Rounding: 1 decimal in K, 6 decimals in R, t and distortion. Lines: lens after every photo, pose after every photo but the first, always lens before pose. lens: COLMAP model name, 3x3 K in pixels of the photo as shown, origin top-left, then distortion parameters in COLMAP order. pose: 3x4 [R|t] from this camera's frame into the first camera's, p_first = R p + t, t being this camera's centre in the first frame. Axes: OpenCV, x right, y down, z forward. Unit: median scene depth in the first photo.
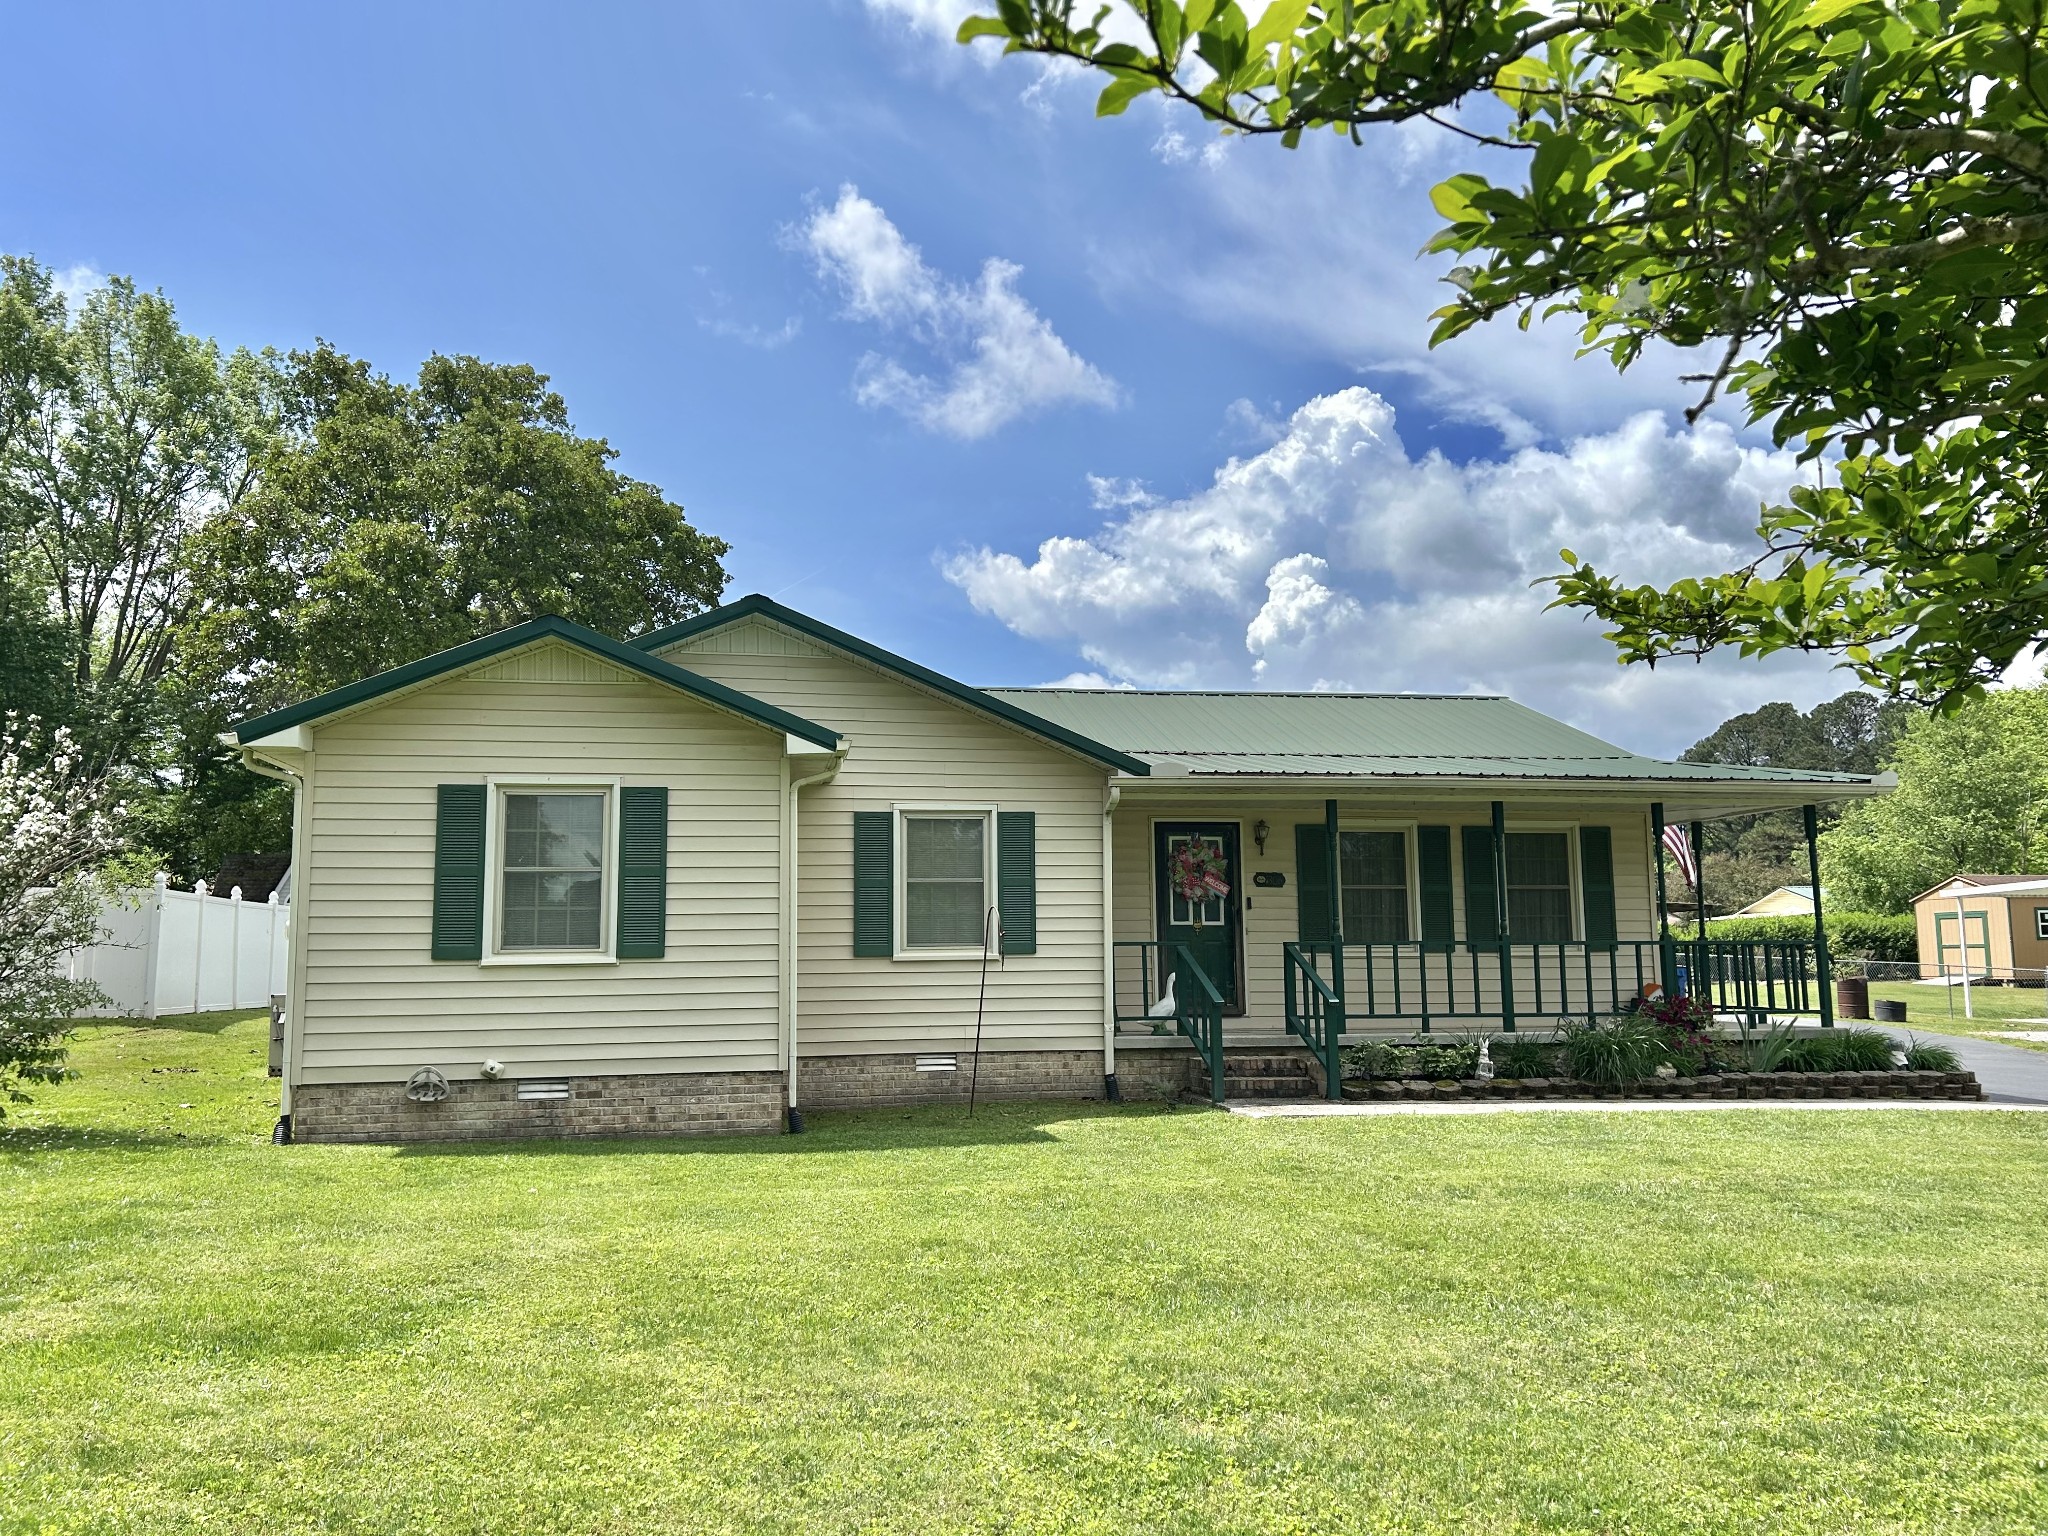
lens RADIAL K [[1556.9, 0, 1033.1], [0, 1556.9, 759.9], [0, 0, 1]] dist [0.077321, -0.059268]
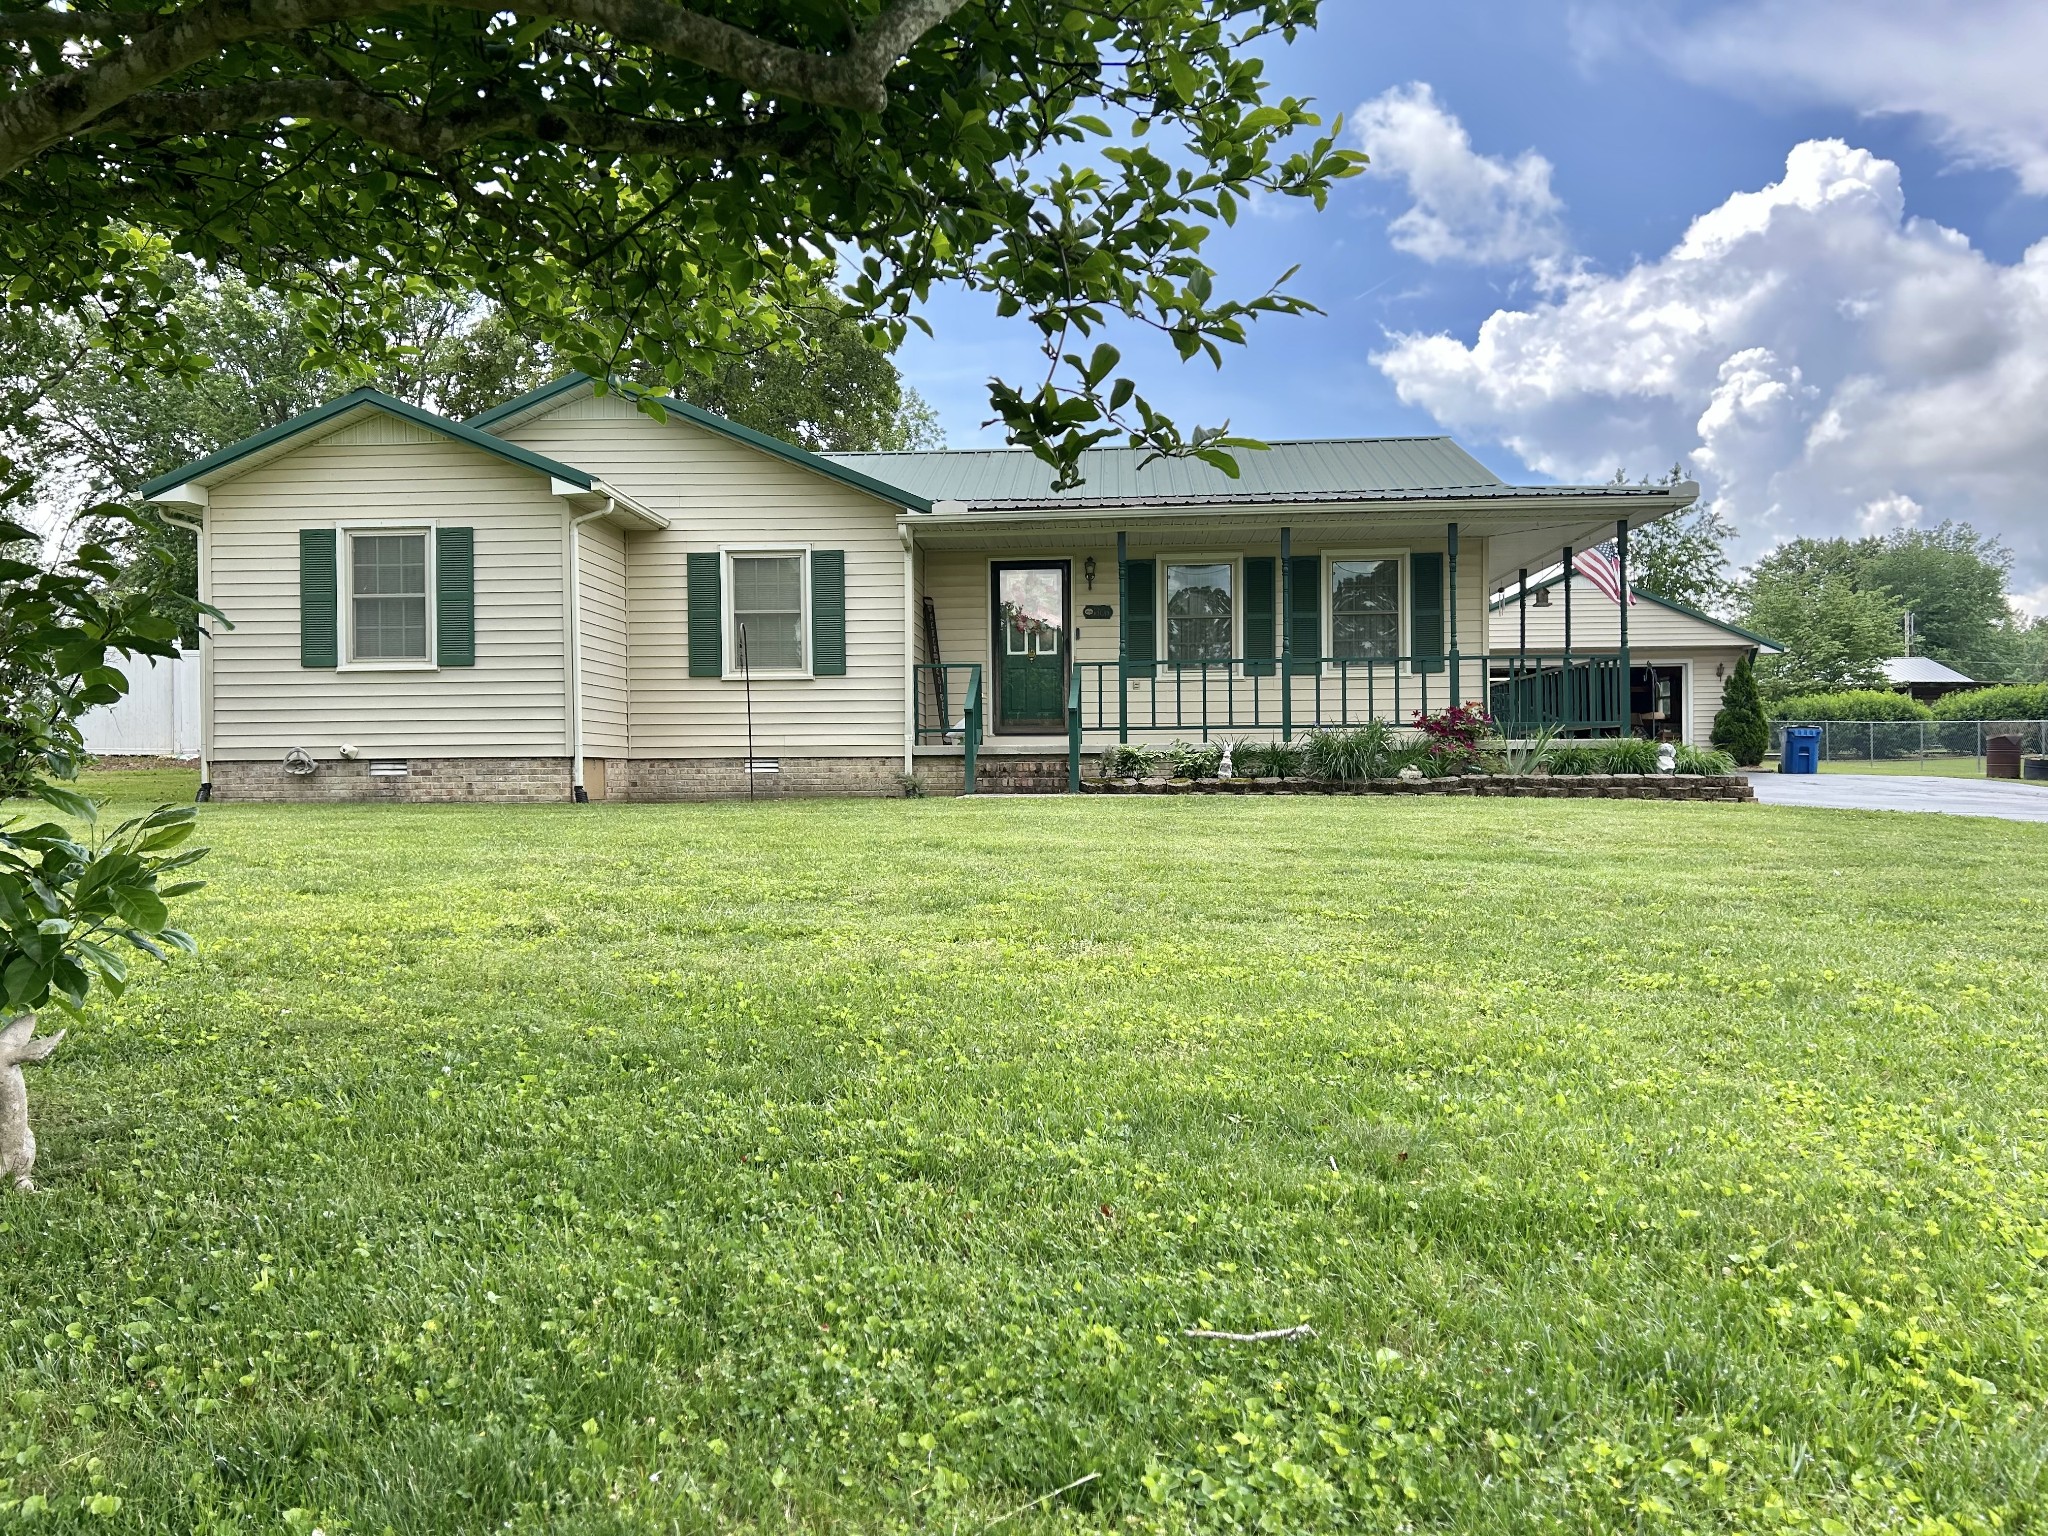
lens RADIAL K [[1556.9, 0, 1012.1], [0, 1556.9, 787.7], [0, 0, 1]] dist [0.077321, -0.059268]
pose [[0.971876, 0.002752, -0.235478, 0.400251], [0.029823, 0.990443, 0.134663, 0.057206], [0.233598, -0.137899, 0.962505, -0.092914]]
